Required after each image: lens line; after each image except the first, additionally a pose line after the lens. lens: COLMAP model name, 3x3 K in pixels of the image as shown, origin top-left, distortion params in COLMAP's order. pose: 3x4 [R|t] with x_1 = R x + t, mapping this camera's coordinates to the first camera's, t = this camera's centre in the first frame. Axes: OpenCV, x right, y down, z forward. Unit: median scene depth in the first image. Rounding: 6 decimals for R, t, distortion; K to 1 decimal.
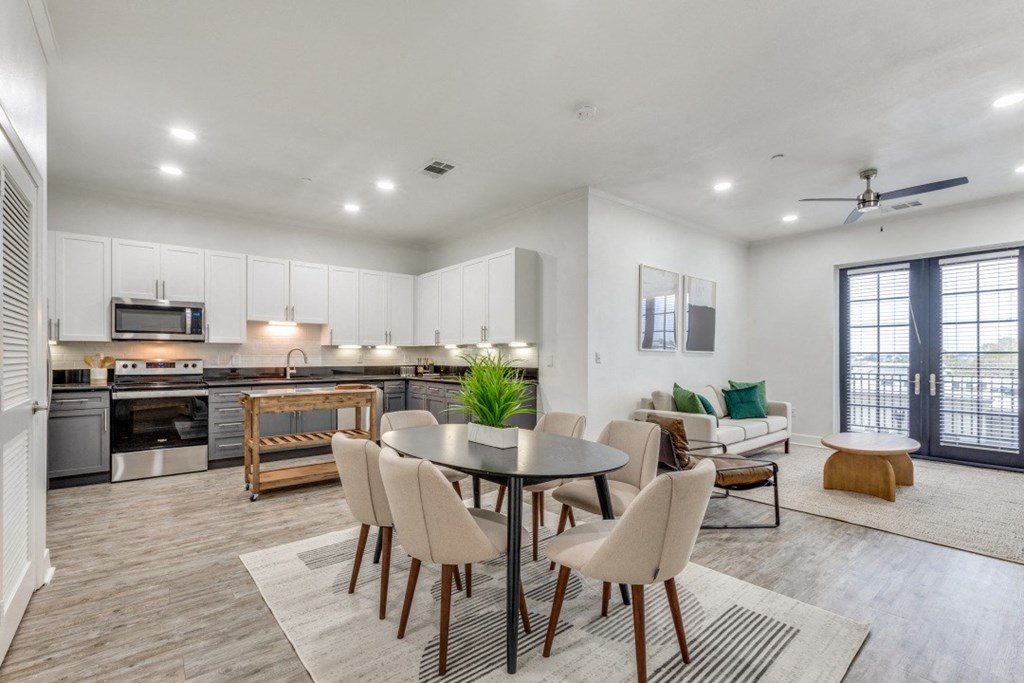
lens RADIAL K [[449.5, 0, 517.2], [0, 449.5, 351.2], [0, 0, 1]] dist [0.000306, -0.000007]
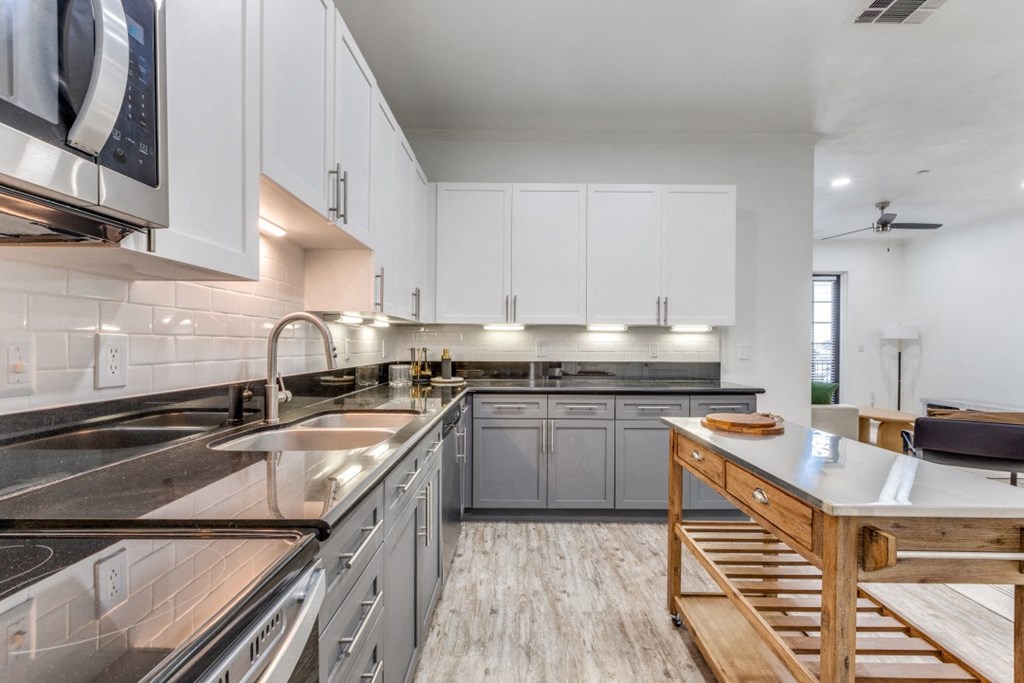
lens RADIAL K [[449.5, 0, 517.2], [0, 449.5, 351.2], [0, 0, 1]] dist [0.000306, -0.000007]
pose [[0.634800, -0.009691, 0.772616, -0.705224], [-0.011295, 0.999698, 0.021820, 0.009479], [-0.772594, -0.022579, 0.634499, 0.767345]]
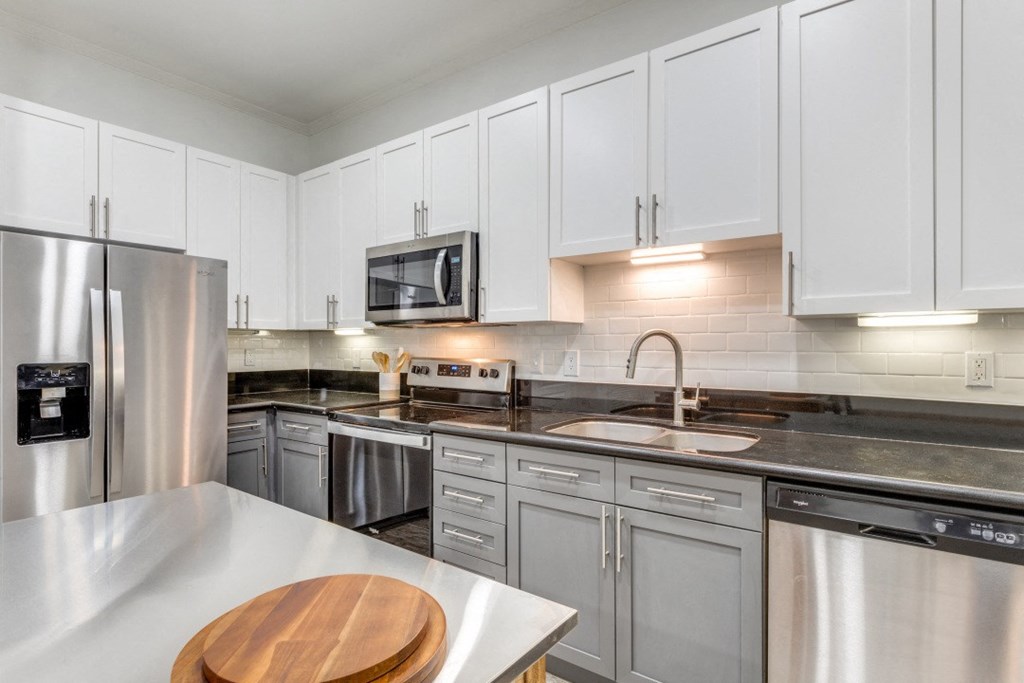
lens RADIAL K [[511.5, 0, 512.0], [0, 511.5, 341.5], [0, 0, 1]] dist [0.000605, 0.000136]
pose [[0.231945, -0.012590, -0.972648, -0.200161], [0.010604, 0.999890, -0.010414, 0.004828], [0.972671, -0.007899, 0.232052, 0.889240]]
